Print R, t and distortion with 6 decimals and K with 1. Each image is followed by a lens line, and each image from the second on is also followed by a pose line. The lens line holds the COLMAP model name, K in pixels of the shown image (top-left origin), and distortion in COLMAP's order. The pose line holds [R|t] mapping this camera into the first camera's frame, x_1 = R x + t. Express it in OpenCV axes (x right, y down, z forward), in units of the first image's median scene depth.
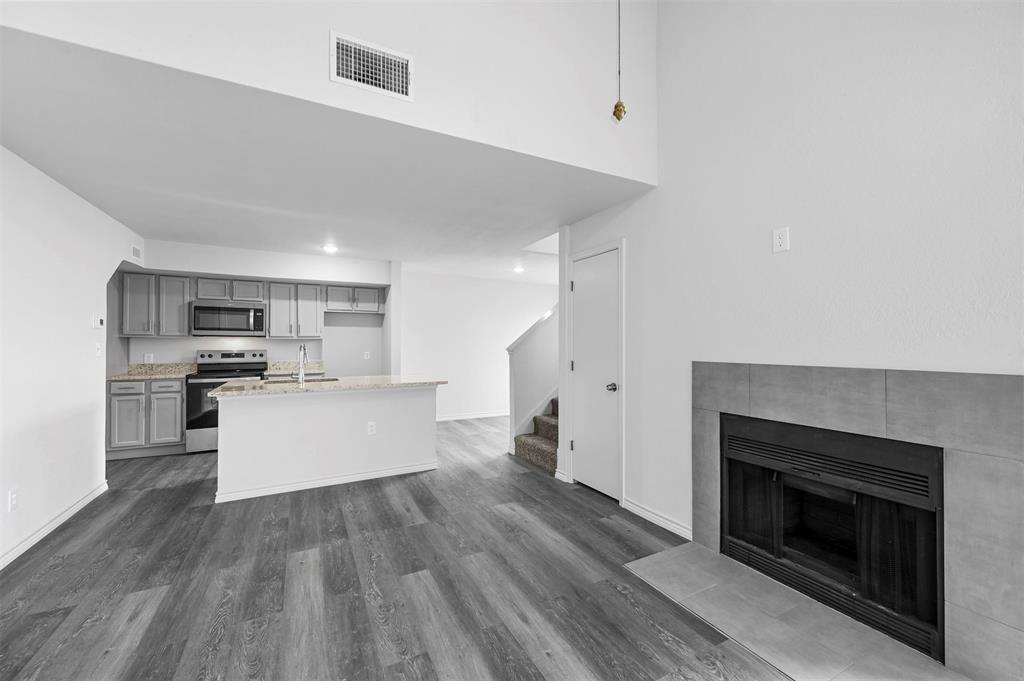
lens RADIAL K [[402.4, 0, 514.3], [0, 402.4, 340.3], [0, 0, 1]] dist [-0.000467, 0.000375]
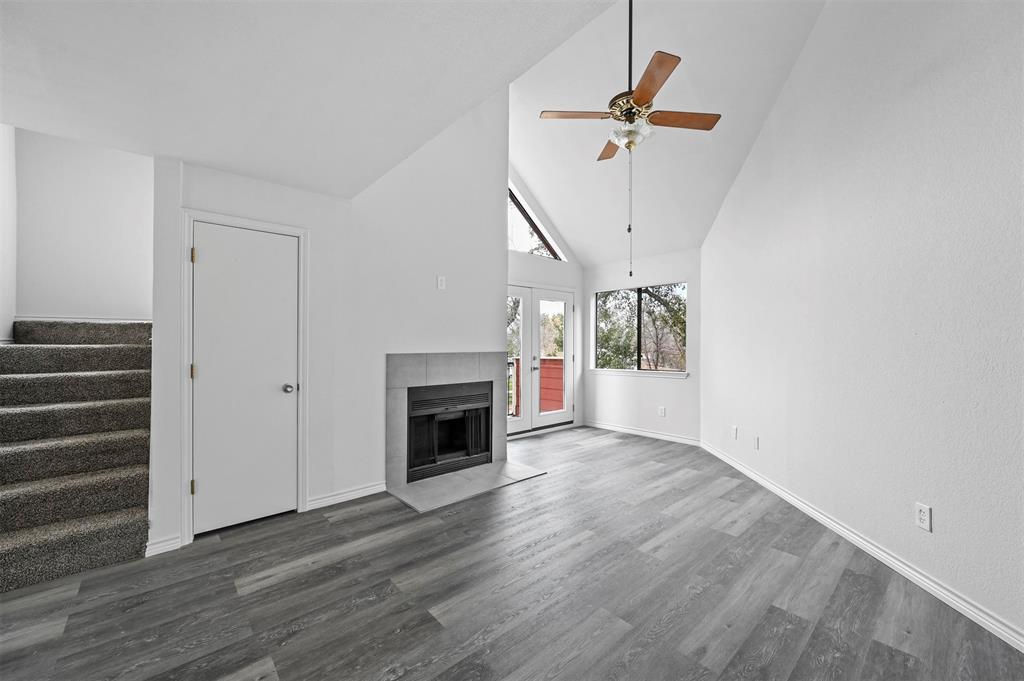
lens RADIAL K [[403.1, 0, 515.4], [0, 403.1, 343.9], [0, 0, 1]] dist [-0.001360, 0.000188]
pose [[-0.237640, -0.002496, 0.971350, -0.545242], [-0.010849, 0.999941, -0.000085, 0.008895], [-0.971293, -0.010558, -0.237653, 0.526311]]
